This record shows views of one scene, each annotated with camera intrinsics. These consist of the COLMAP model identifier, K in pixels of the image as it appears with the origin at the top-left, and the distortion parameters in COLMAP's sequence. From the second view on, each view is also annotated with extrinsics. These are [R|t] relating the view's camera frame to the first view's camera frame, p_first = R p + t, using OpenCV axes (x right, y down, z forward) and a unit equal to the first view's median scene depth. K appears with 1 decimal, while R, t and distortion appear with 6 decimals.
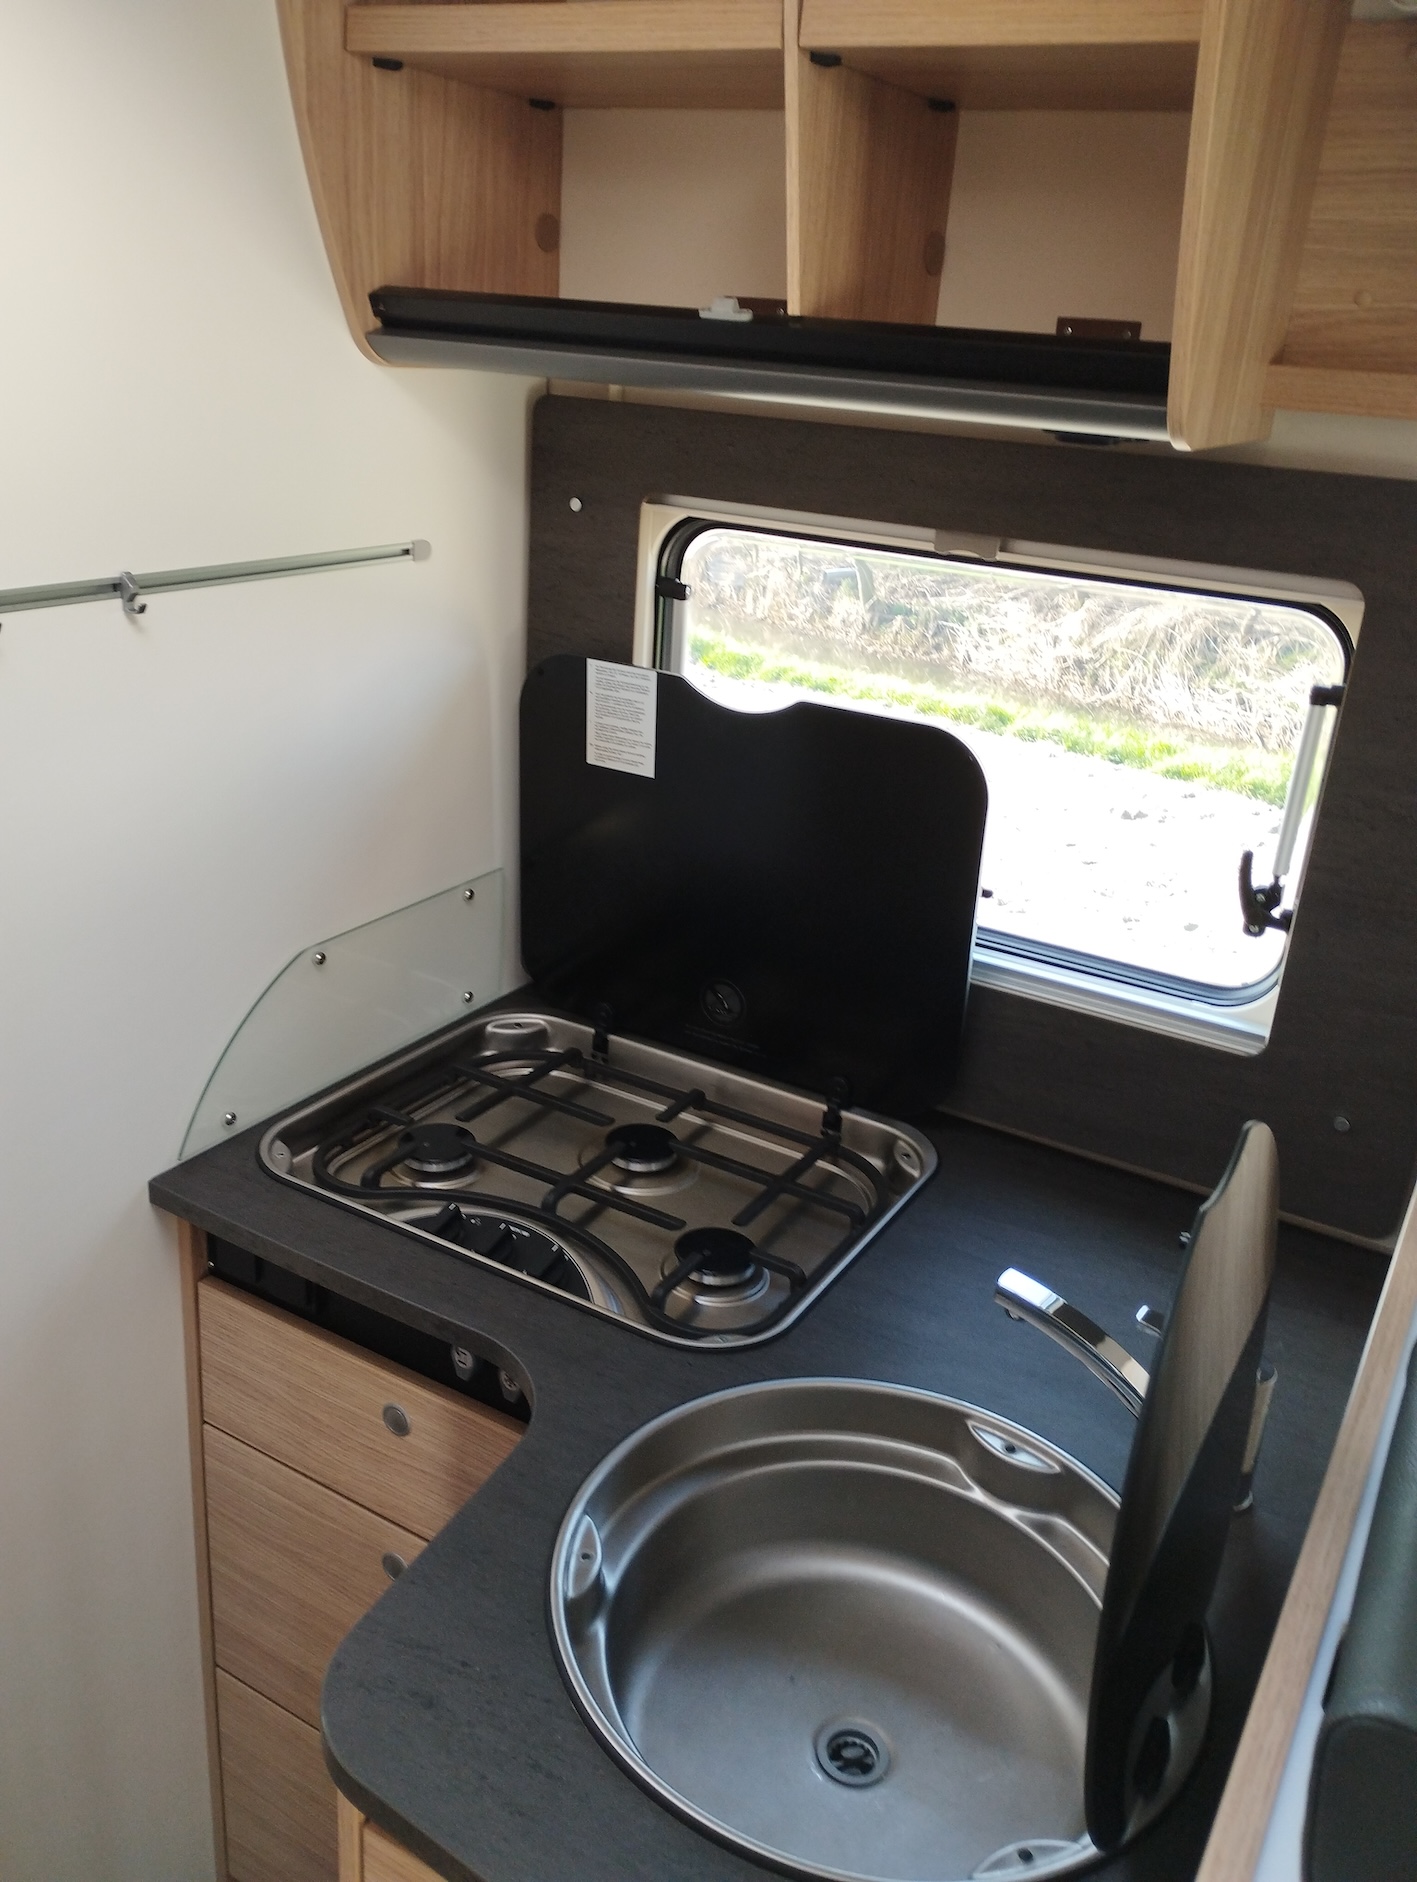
lens RADIAL K [[1564.9, 0, 698.5], [0, 1564.9, 933.6], [0, 0, 1]] dist [0.064962, -0.070079]
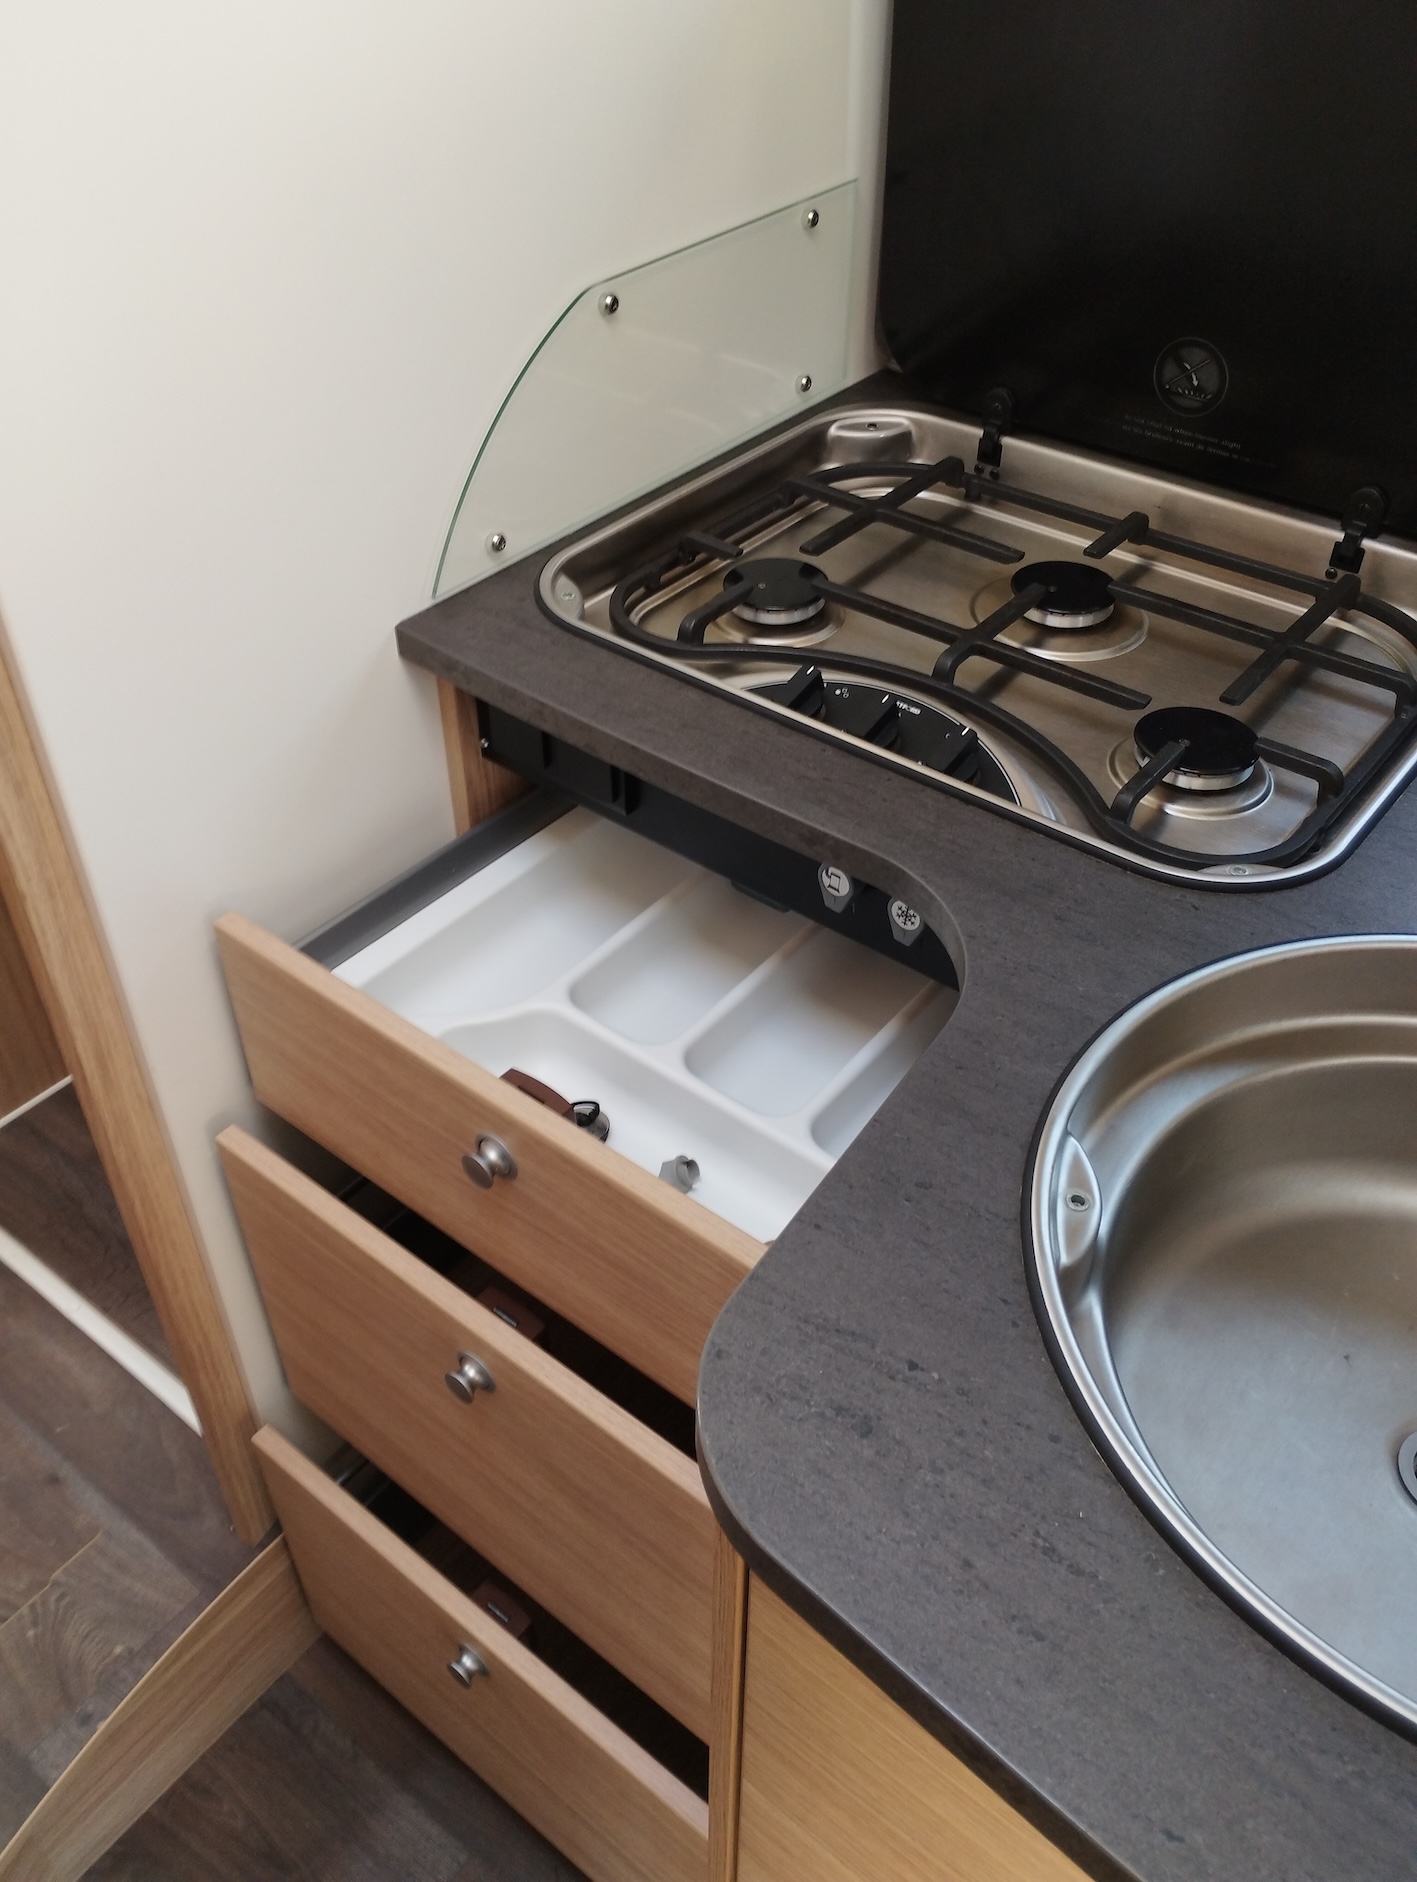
lens RADIAL K [[1564.9, 0, 698.5], [0, 1564.9, 933.6], [0, 0, 1]] dist [0.064962, -0.070079]
pose [[0.988111, 0.039633, -0.148544, -0.092693], [0.009361, 0.948898, 0.315443, 0.060872], [0.153455, -0.313084, 0.937246, 0.284164]]
